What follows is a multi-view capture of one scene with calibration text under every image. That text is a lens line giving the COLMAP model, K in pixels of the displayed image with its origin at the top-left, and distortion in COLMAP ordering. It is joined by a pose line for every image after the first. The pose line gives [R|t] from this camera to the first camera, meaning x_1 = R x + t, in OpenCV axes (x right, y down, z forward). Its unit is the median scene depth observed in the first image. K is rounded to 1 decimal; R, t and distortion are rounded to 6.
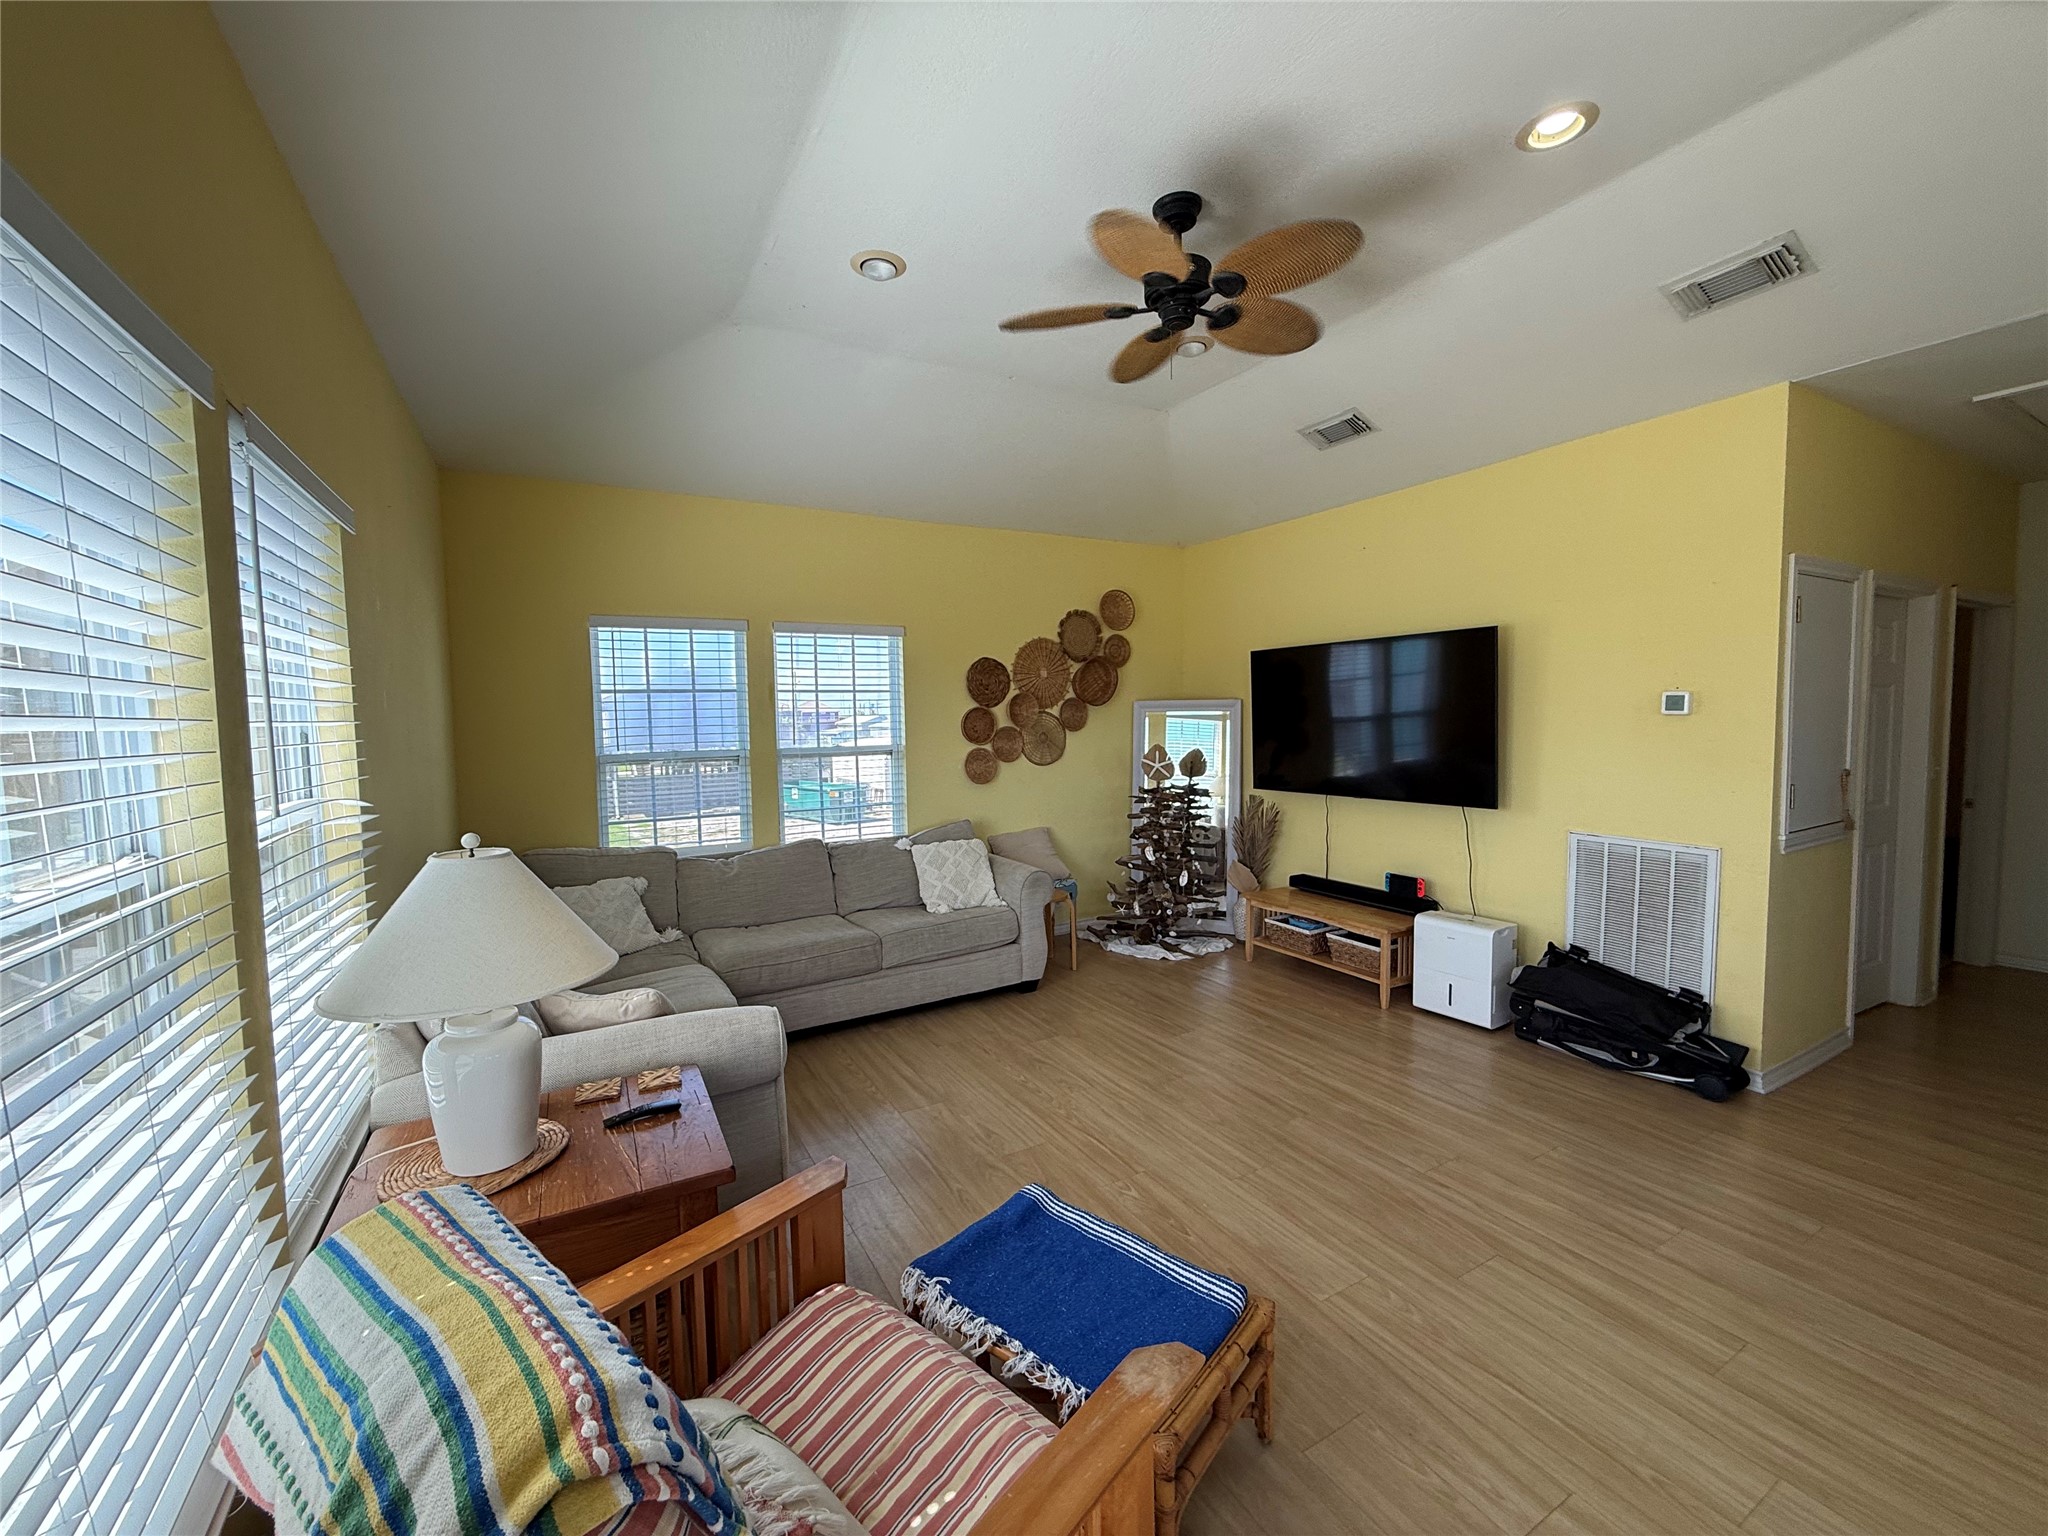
lens RADIAL K [[813.1, 0, 1023.9], [0, 813.1, 771.5], [0, 0, 1]] dist [-0.002085, -0.000506]
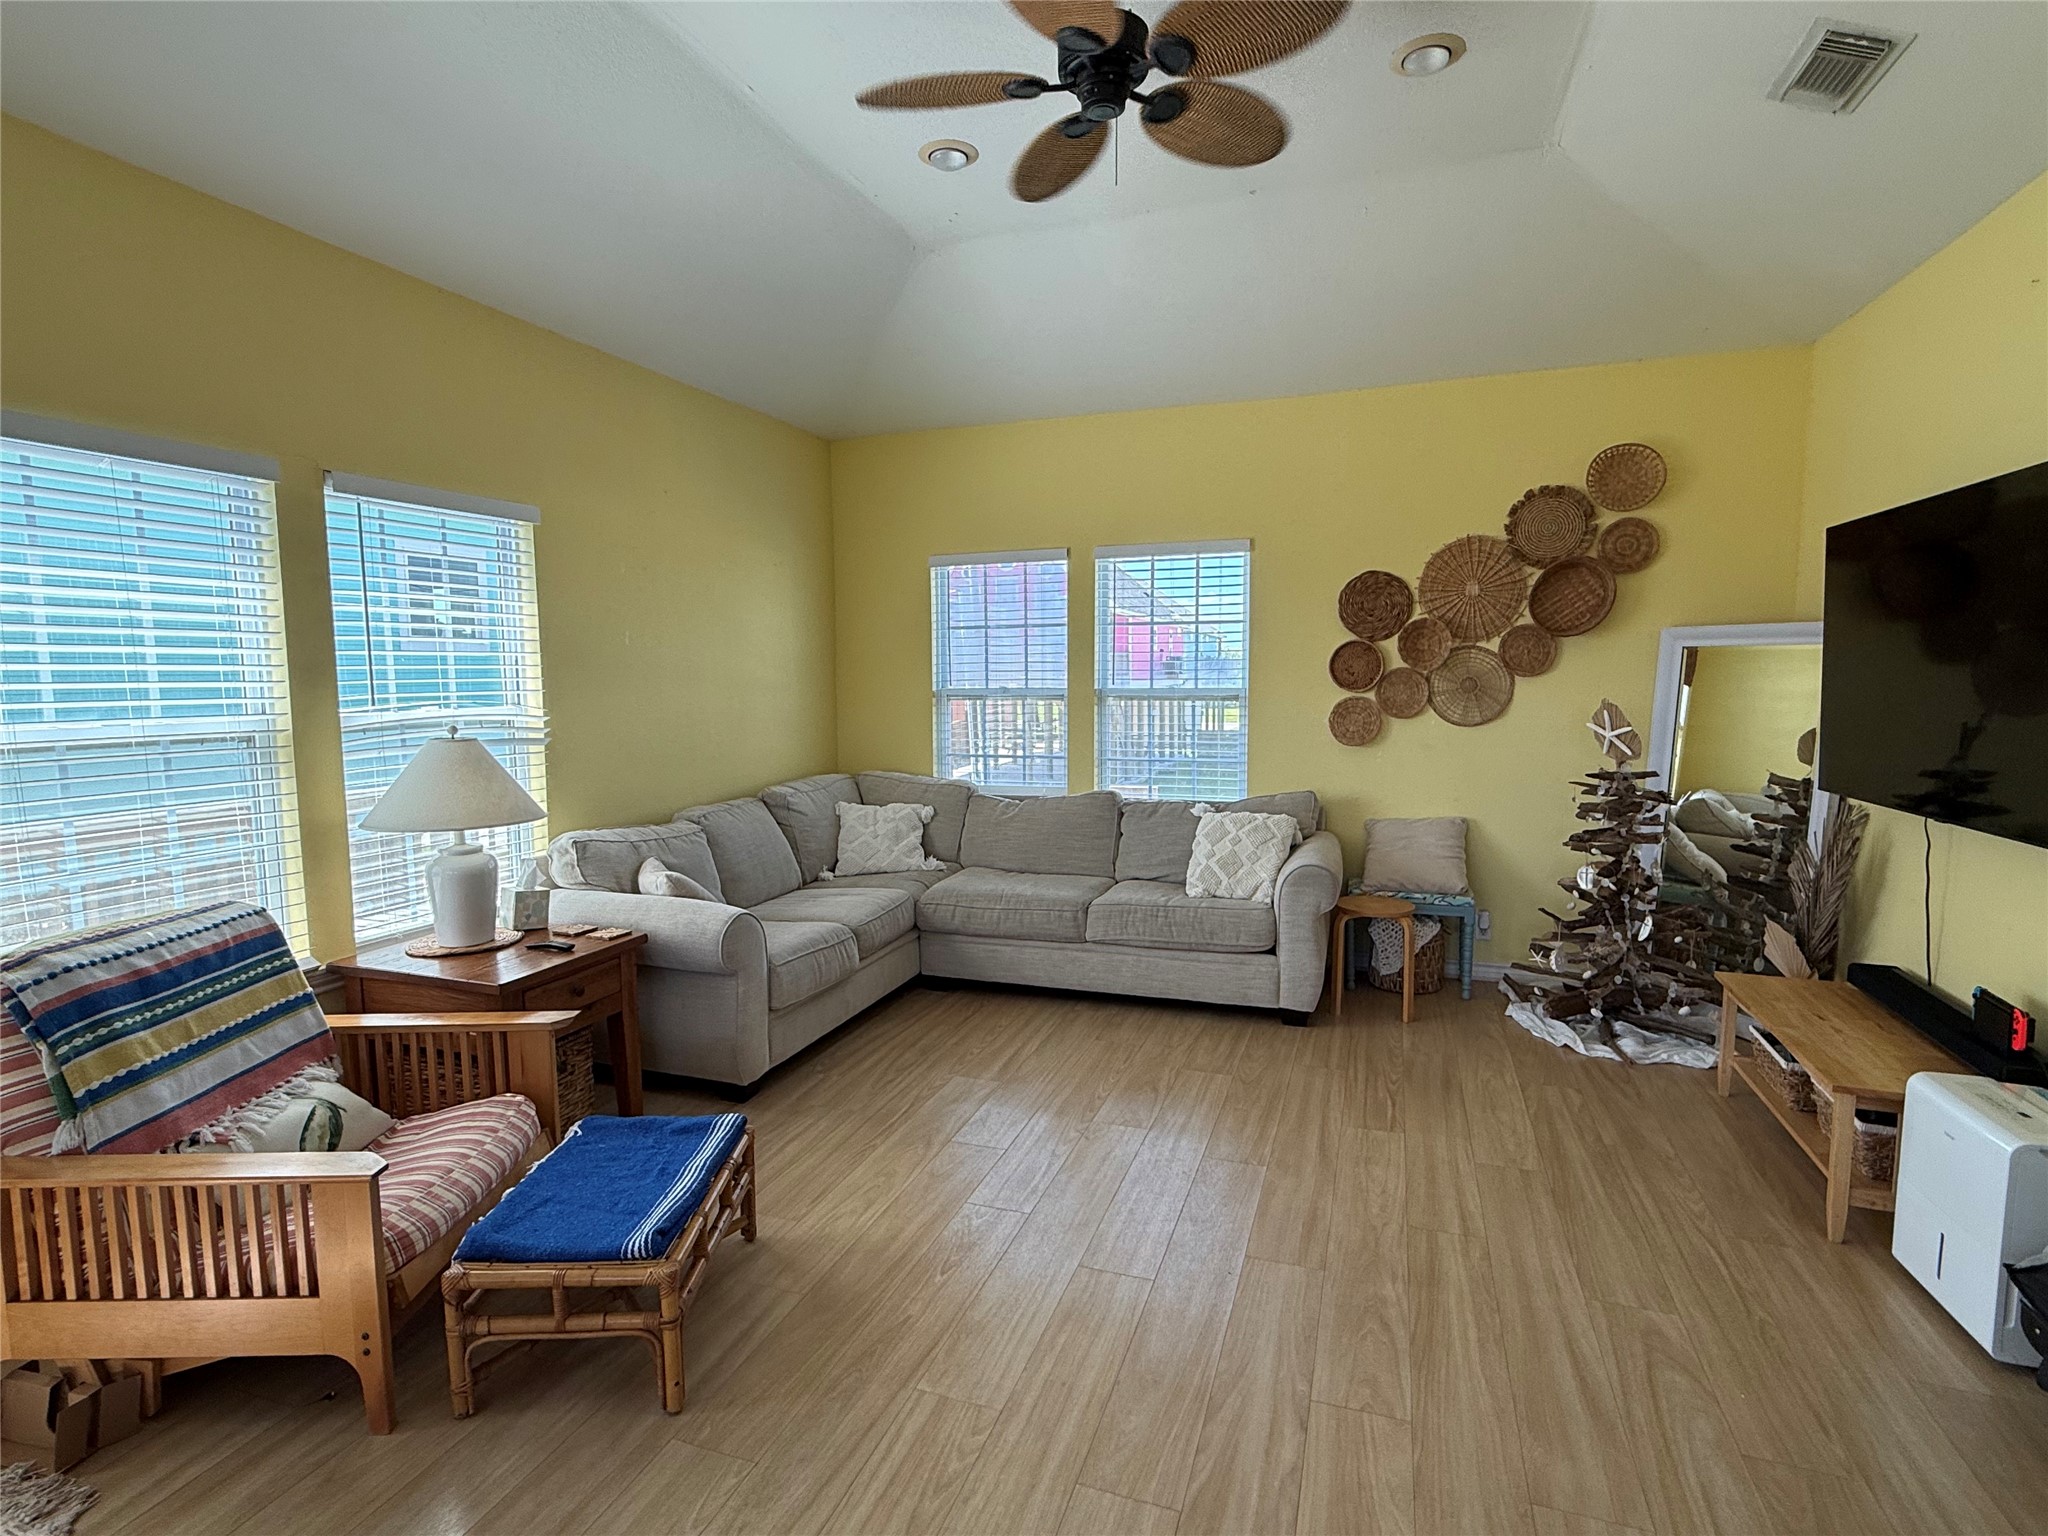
lens RADIAL K [[1028.9, 0, 1010.9], [0, 1028.9, 763.8], [0, 0, 1]] dist [0.005846, 0.000262]
pose [[0.652432, 0.083225, -0.753263, 0.449308], [-0.053825, 0.996530, 0.063483, -0.010627], [0.755933, -0.000874, 0.654648, 0.161184]]
